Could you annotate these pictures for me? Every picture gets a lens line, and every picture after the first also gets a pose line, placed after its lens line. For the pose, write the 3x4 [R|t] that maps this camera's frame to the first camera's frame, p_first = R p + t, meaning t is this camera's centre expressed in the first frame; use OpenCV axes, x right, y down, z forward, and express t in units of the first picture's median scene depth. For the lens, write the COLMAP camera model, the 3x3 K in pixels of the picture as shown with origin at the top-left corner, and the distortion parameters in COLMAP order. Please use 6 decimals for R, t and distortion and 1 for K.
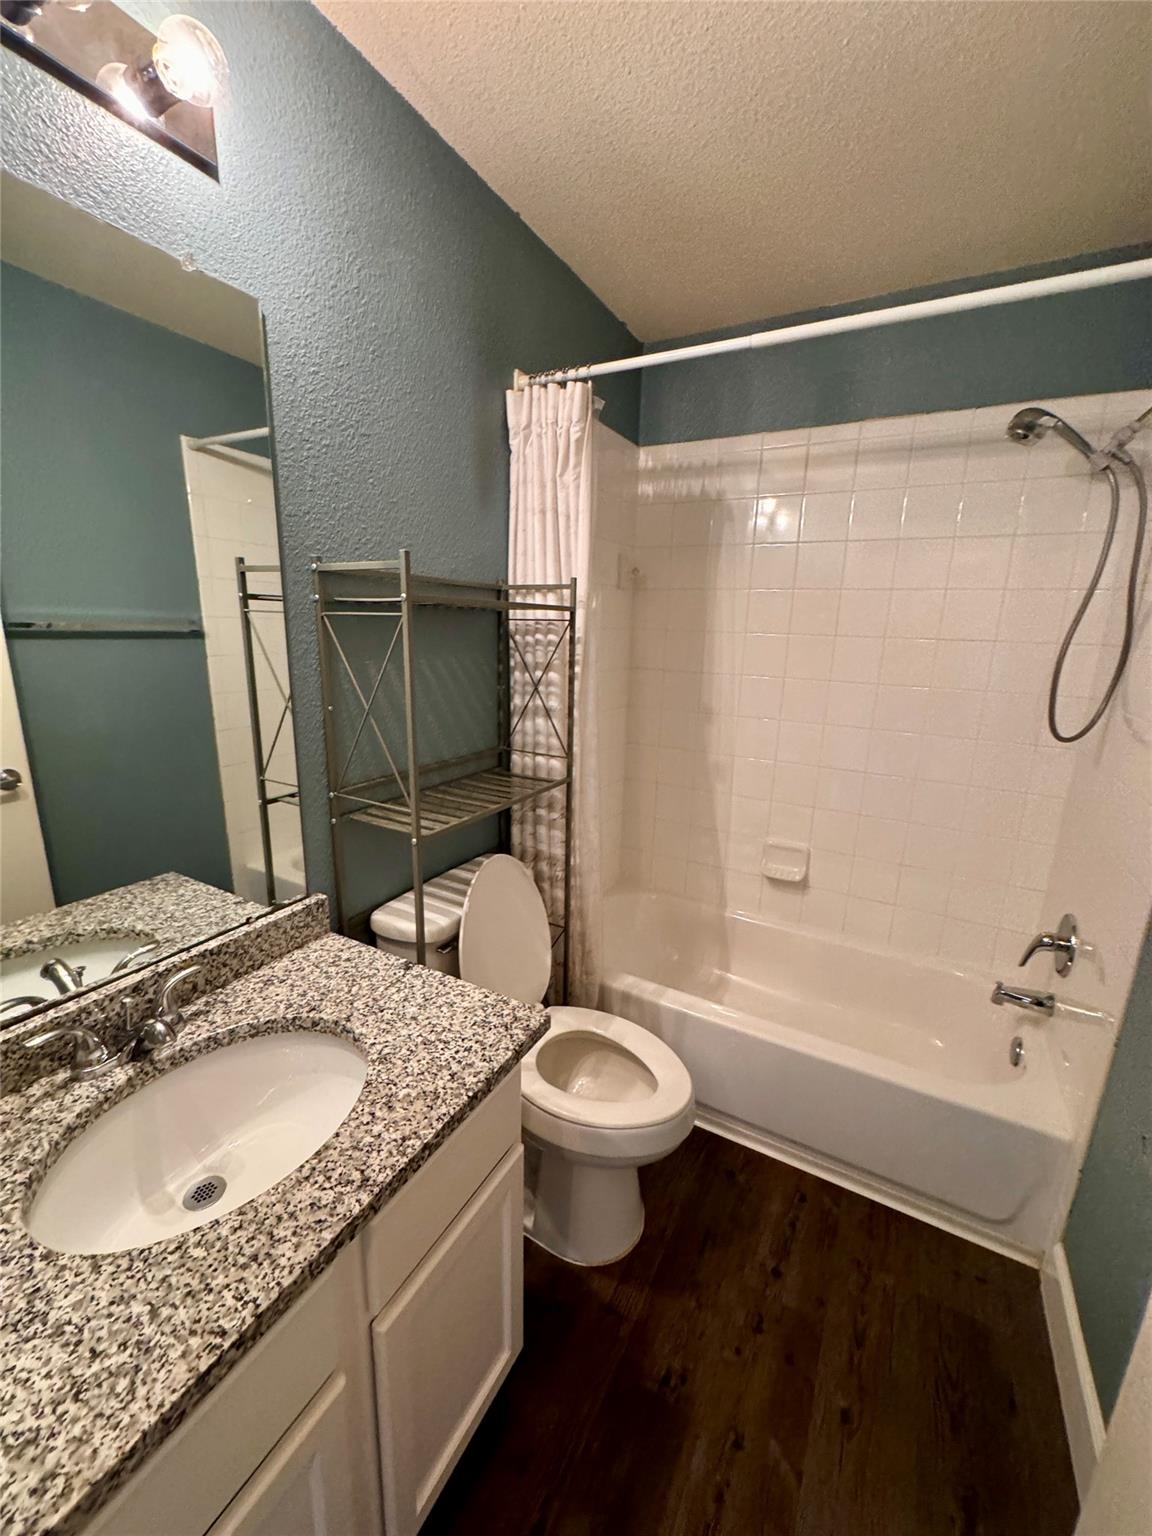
lens RADIAL K [[611.7, 0, 586.6], [0, 611.7, 770.0], [0, 0, 1]] dist [-0.001224, -0.000094]
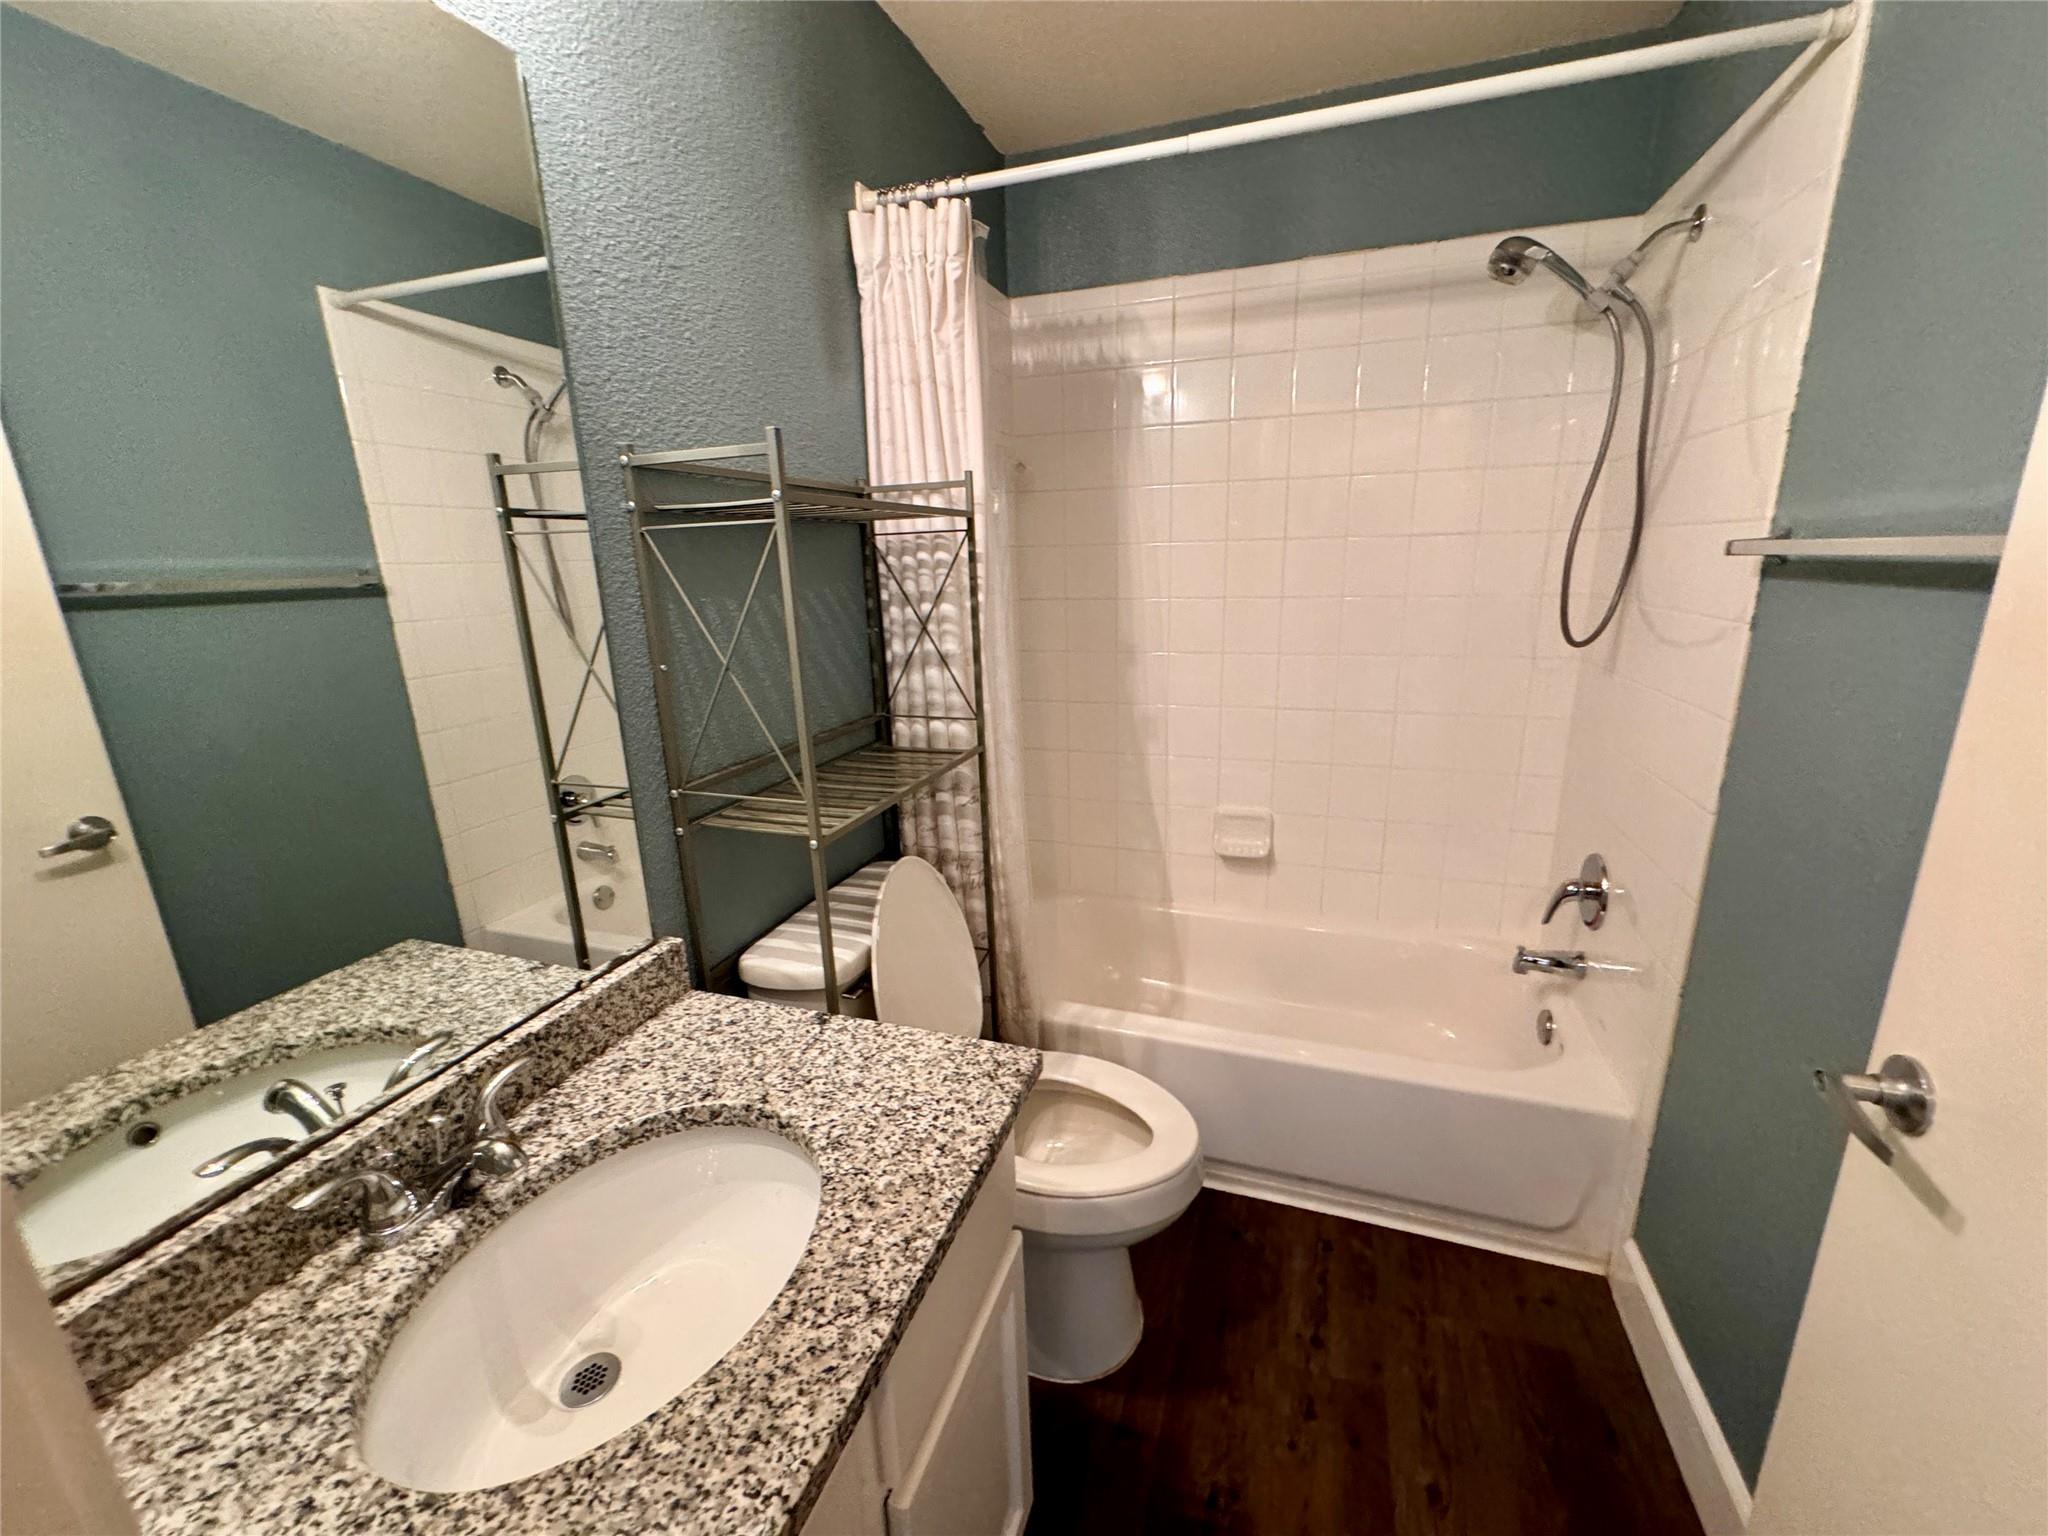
lens RADIAL K [[815.5, 0, 1028.3], [0, 815.5, 770.4], [0, 0, 1]] dist [-0.001224, -0.000094]
pose [[0.983781, -0.095730, 0.151695, -0.149601], [0.092942, 0.995348, 0.025381, 0.026488], [-0.153419, -0.010870, 0.988101, 0.024621]]
